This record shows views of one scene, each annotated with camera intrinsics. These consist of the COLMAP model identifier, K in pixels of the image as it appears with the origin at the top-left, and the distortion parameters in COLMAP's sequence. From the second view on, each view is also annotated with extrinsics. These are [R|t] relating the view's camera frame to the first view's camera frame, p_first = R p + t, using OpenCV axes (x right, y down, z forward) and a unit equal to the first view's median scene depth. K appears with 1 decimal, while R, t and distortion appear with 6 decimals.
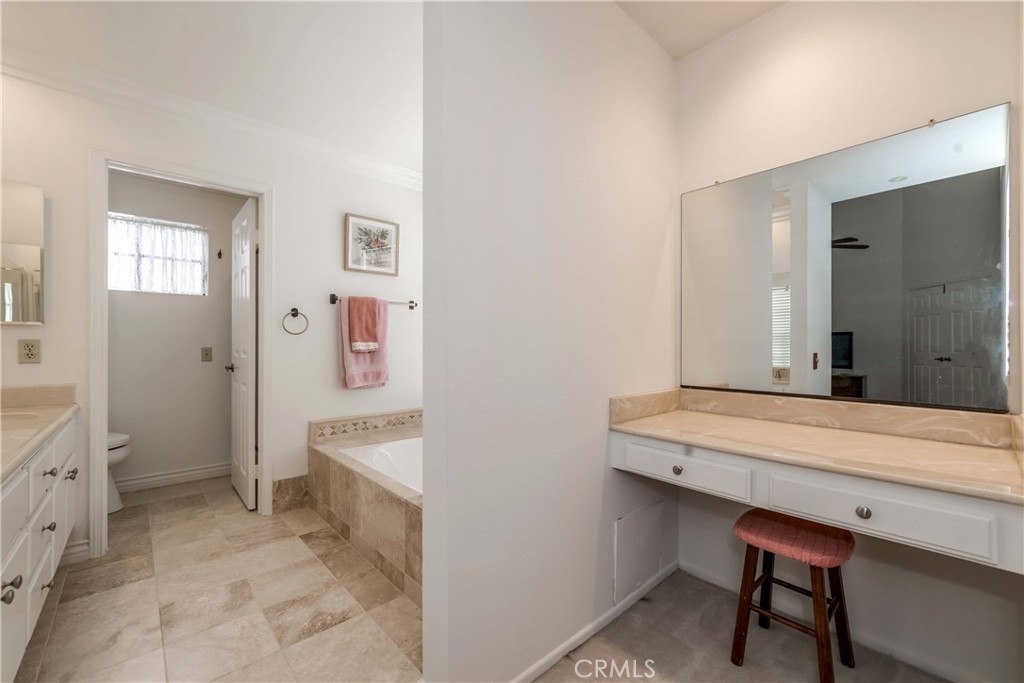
lens RADIAL K [[414.1, 0, 512.6], [0, 414.1, 340.7], [0, 0, 1]] dist [-0.000455, -0.000245]
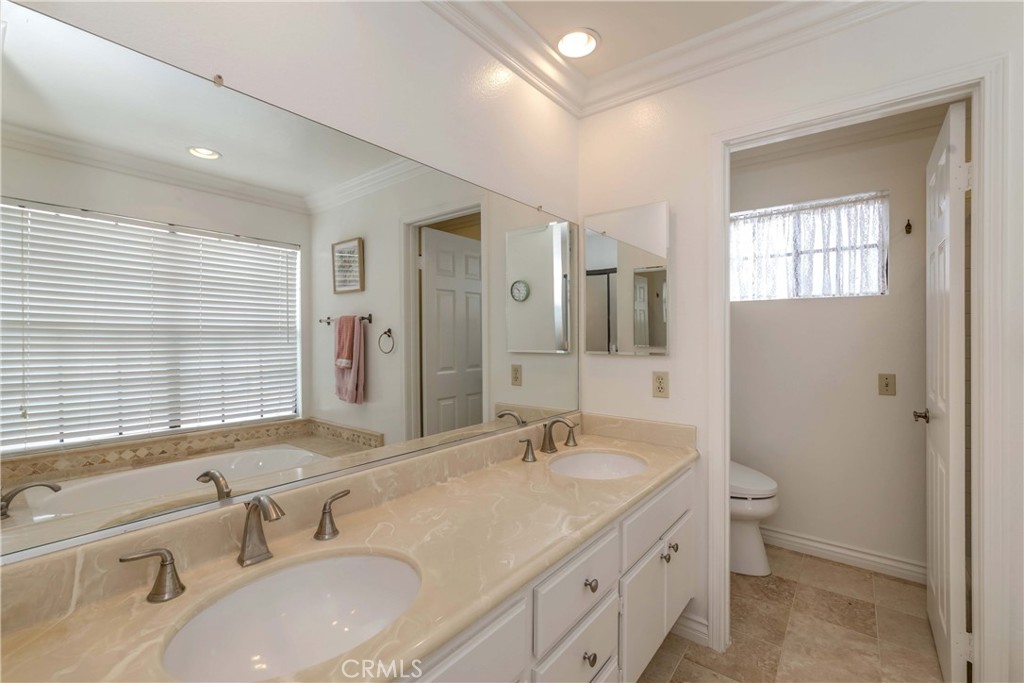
lens RADIAL K [[439.6, 0, 511.8], [0, 439.6, 333.7], [0, 0, 1]] dist [0.000579, 0.000788]
pose [[0.166300, 0.000651, -0.986075, -0.165275], [0.006765, 0.999975, 0.001801, -0.058238], [0.986052, -0.006970, 0.166291, 0.328192]]
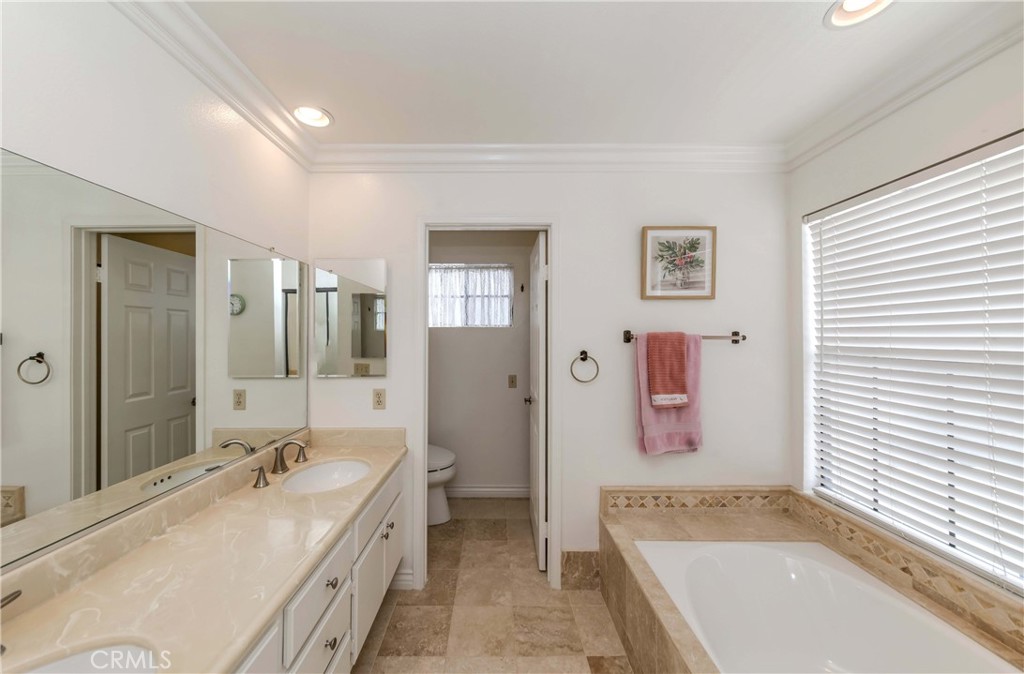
lens RADIAL K [[367.6, 0, 494.2], [0, 367.6, 329.6], [0, 0, 1]] dist [-0.009376, 0.006171]
pose [[0.734635, -0.006866, -0.678428, -0.134716], [0.001656, 0.999964, -0.008328, -0.104876], [0.678460, 0.004995, 0.734620, 0.288856]]
